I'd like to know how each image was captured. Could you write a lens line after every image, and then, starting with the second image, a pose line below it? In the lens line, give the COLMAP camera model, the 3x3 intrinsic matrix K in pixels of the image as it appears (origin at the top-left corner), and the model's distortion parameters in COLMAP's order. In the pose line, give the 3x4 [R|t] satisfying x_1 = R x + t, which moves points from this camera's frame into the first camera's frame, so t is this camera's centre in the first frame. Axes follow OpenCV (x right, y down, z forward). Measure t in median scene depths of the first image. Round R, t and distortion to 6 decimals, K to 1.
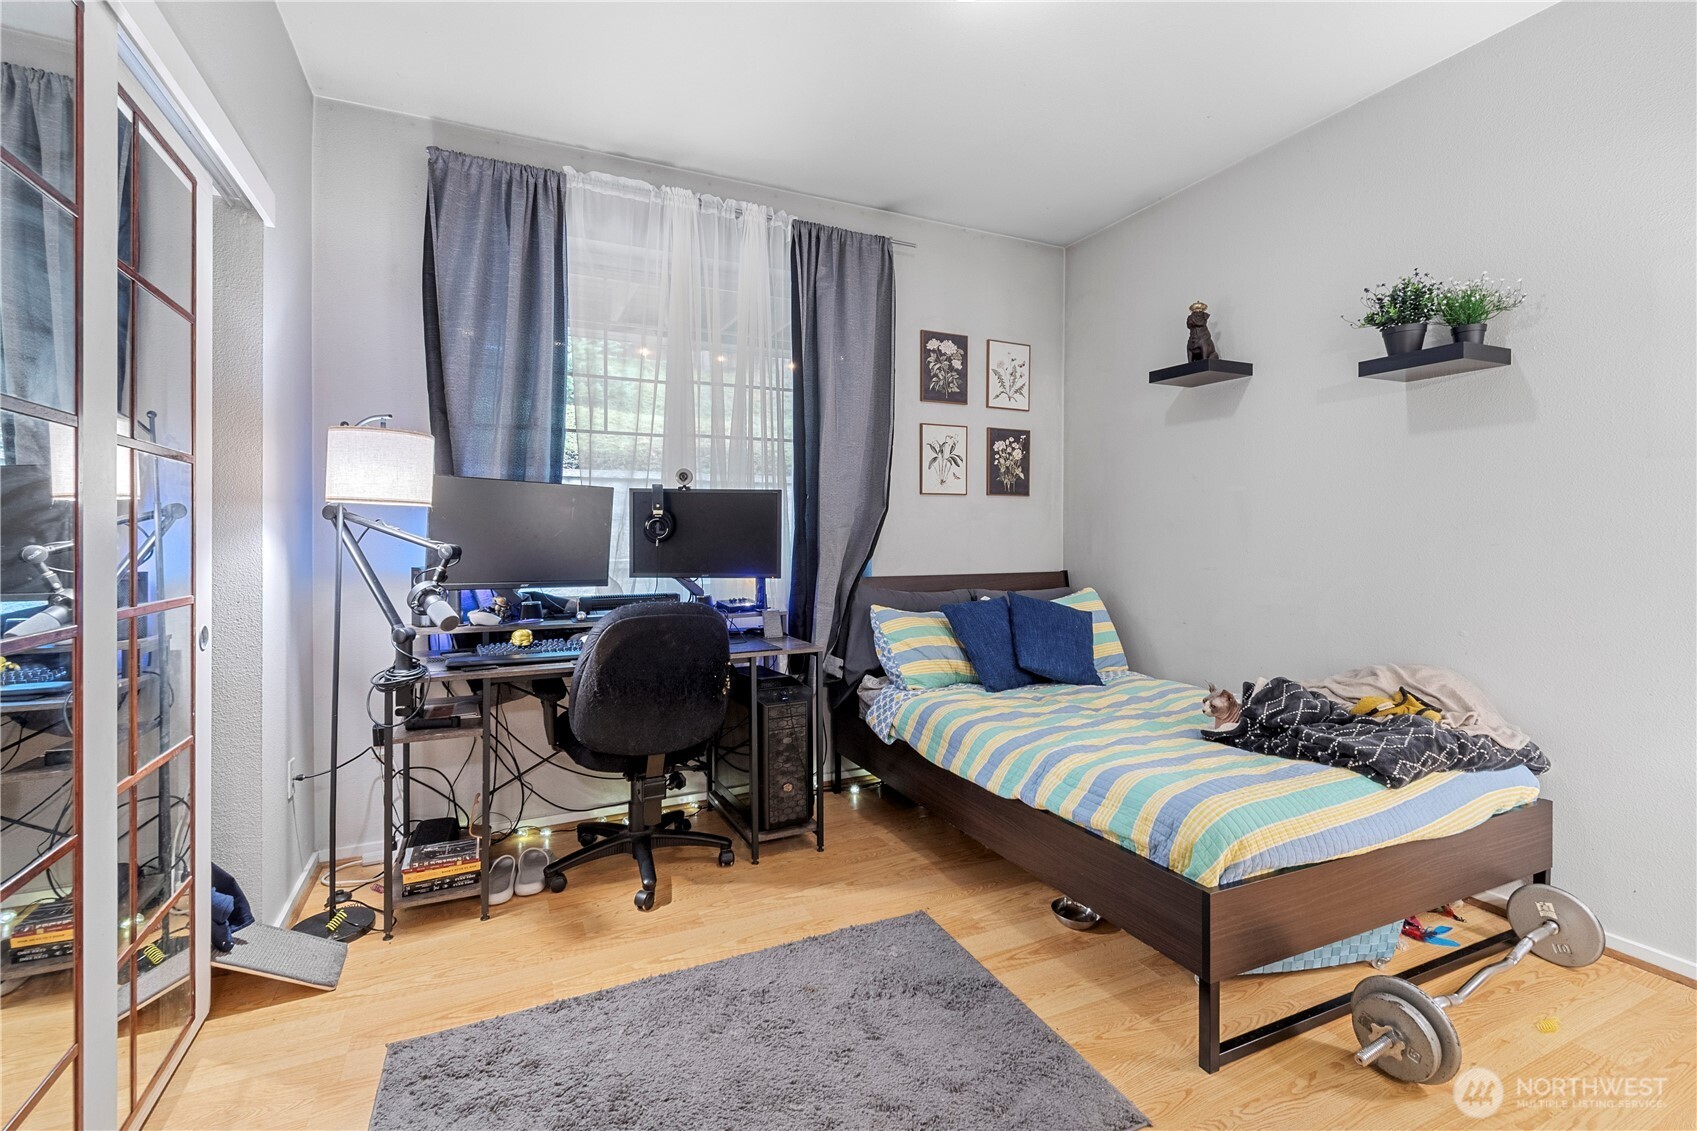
lens RADIAL K [[754.2, 0, 843.0], [0, 754.2, 533.2], [0, 0, 1]] dist [0.000800, -0.000227]
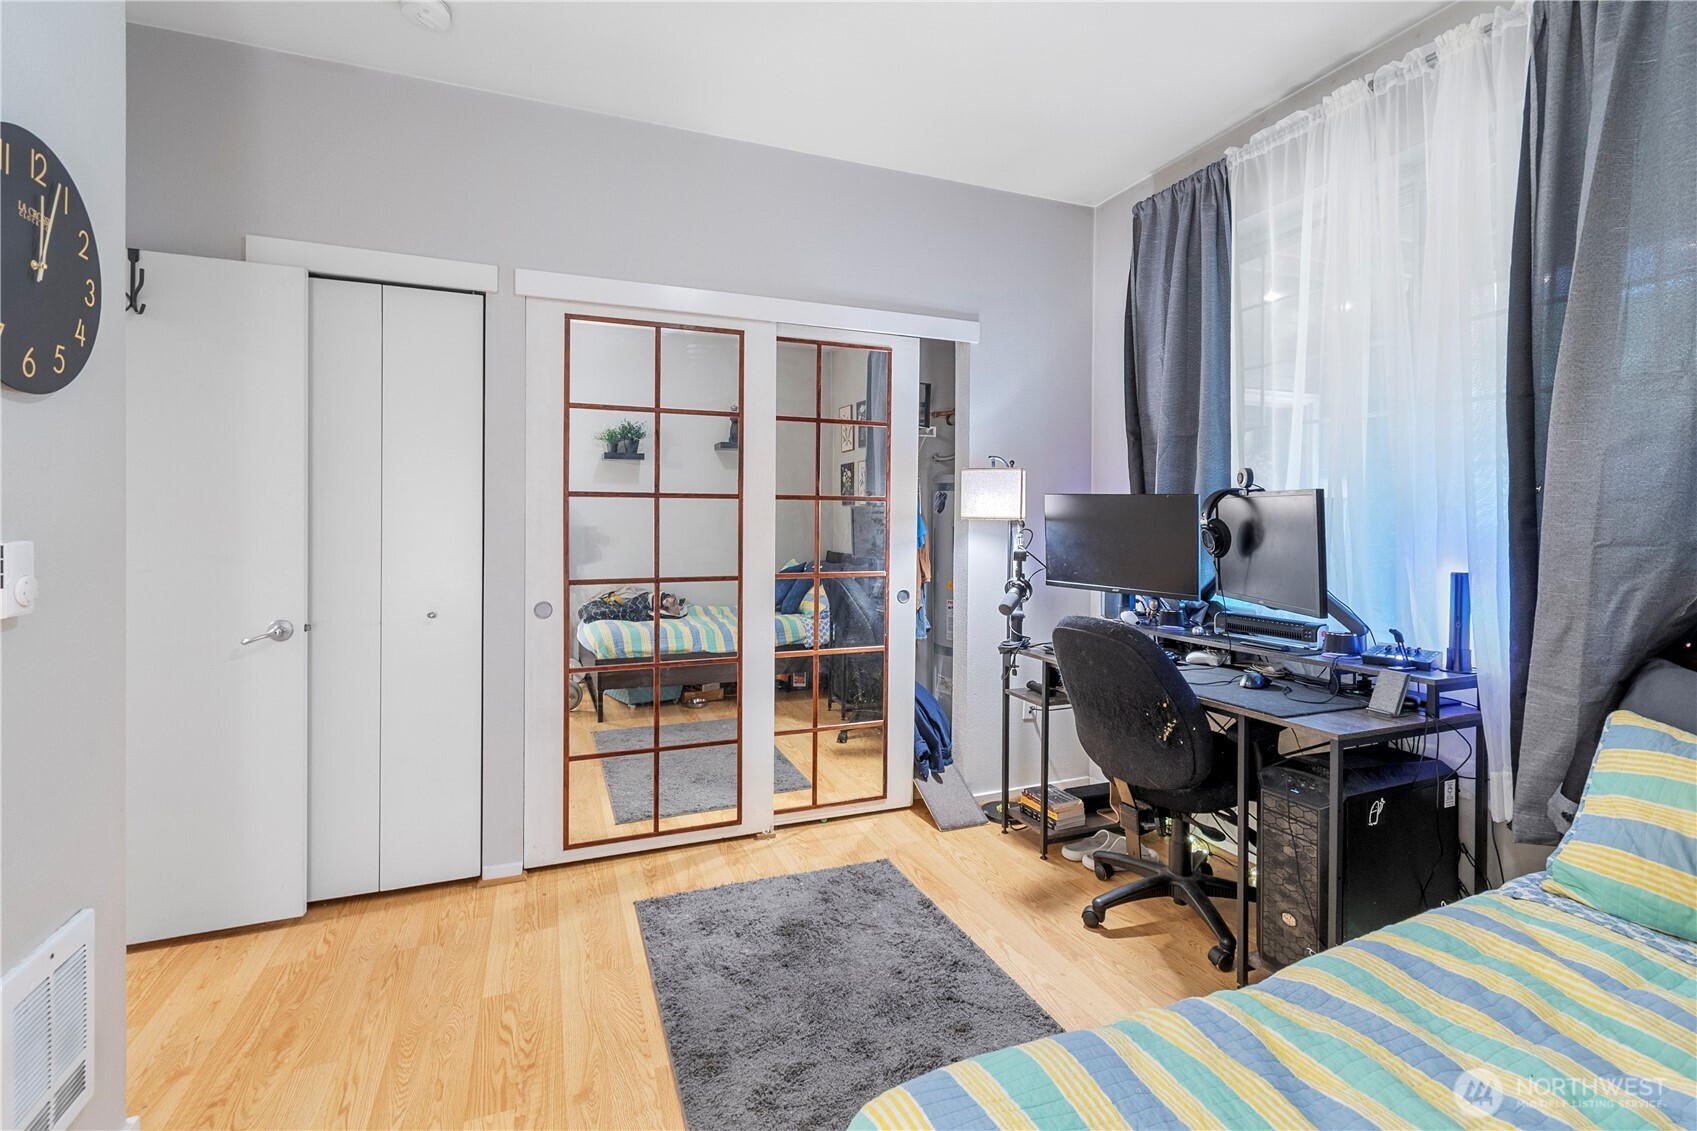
lens RADIAL K [[762.8, 0, 852.9], [0, 762.8, 525.2], [0, 0, 1]] dist [0.004482, -0.000272]
pose [[-0.047586, 0.006494, -0.998846, 0.589099], [-0.002848, 0.999974, 0.006637, -0.026991], [0.998863, 0.003161, -0.047567, 0.573271]]
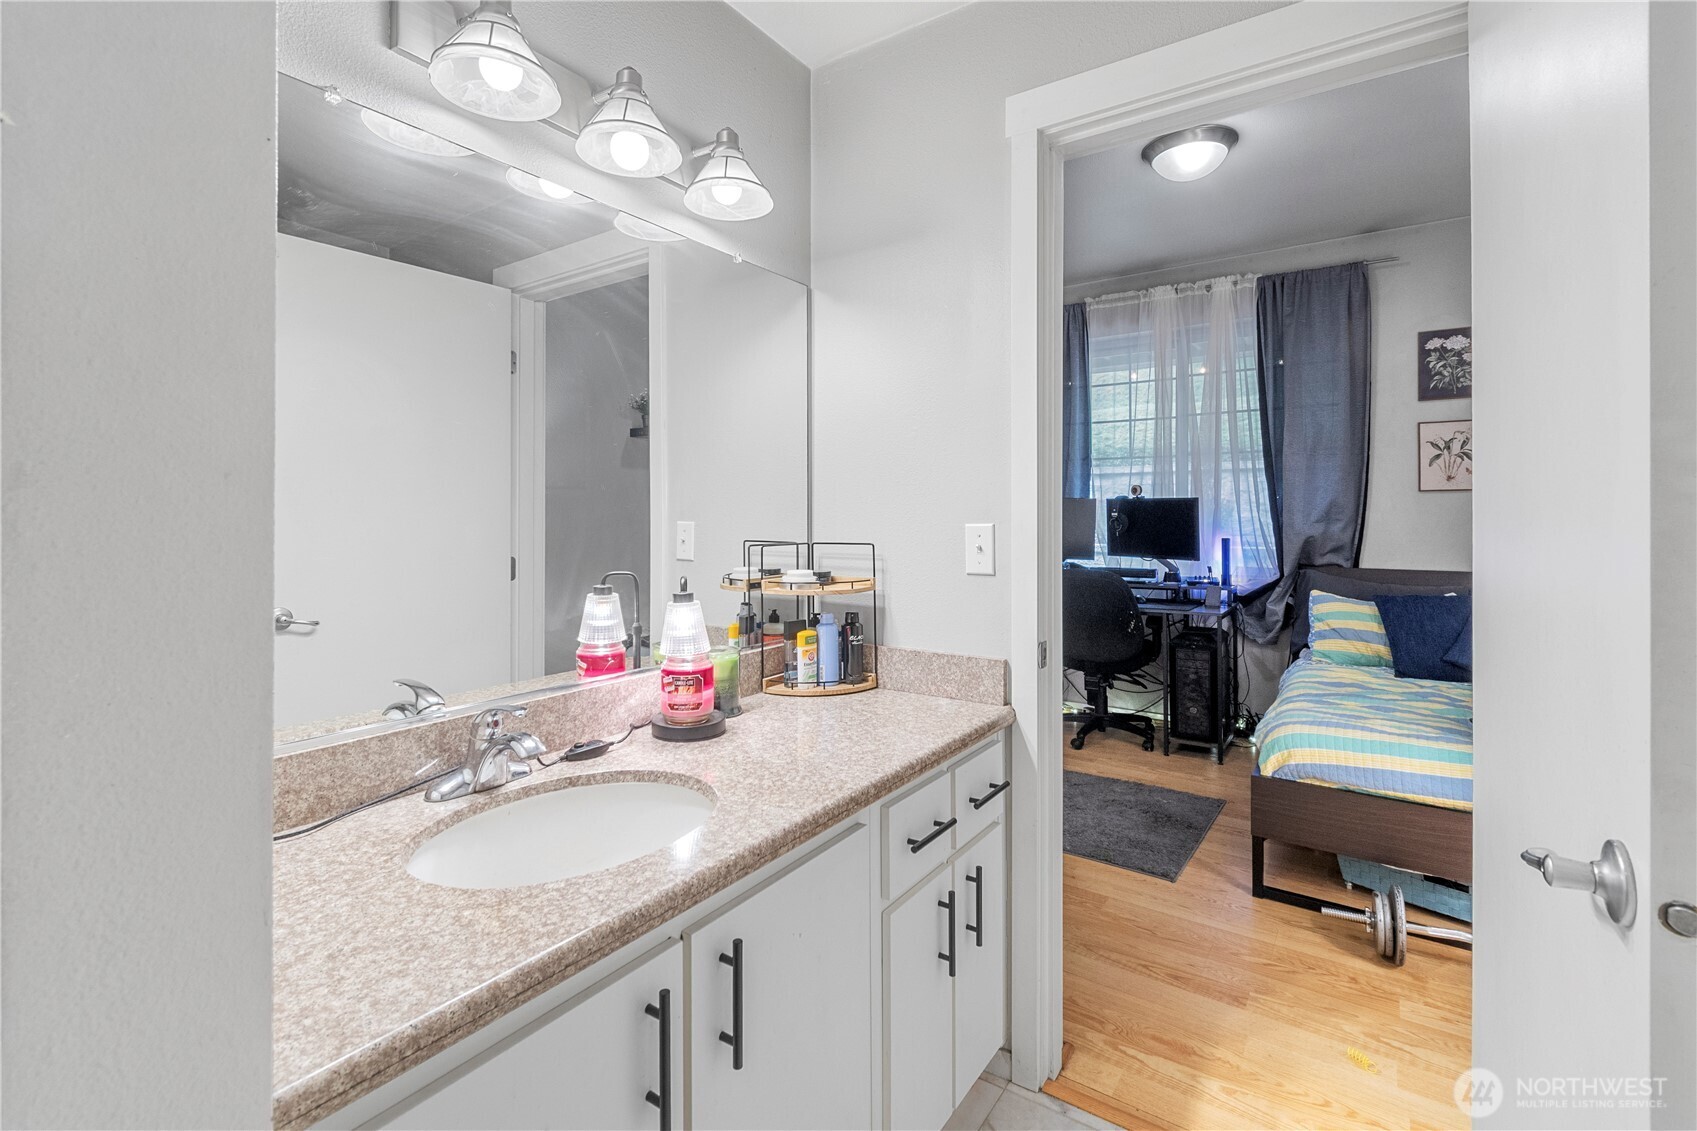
lens RADIAL K [[749.6, 0, 841.5], [0, 749.6, 516.4], [0, 0, 1]] dist [0.001200, 0.000014]
pose [[0.503756, -0.001403, -0.863845, 0.730269], [-0.001581, 0.999996, -0.002546, -0.016950], [0.863844, 0.002649, 0.503752, -0.245385]]
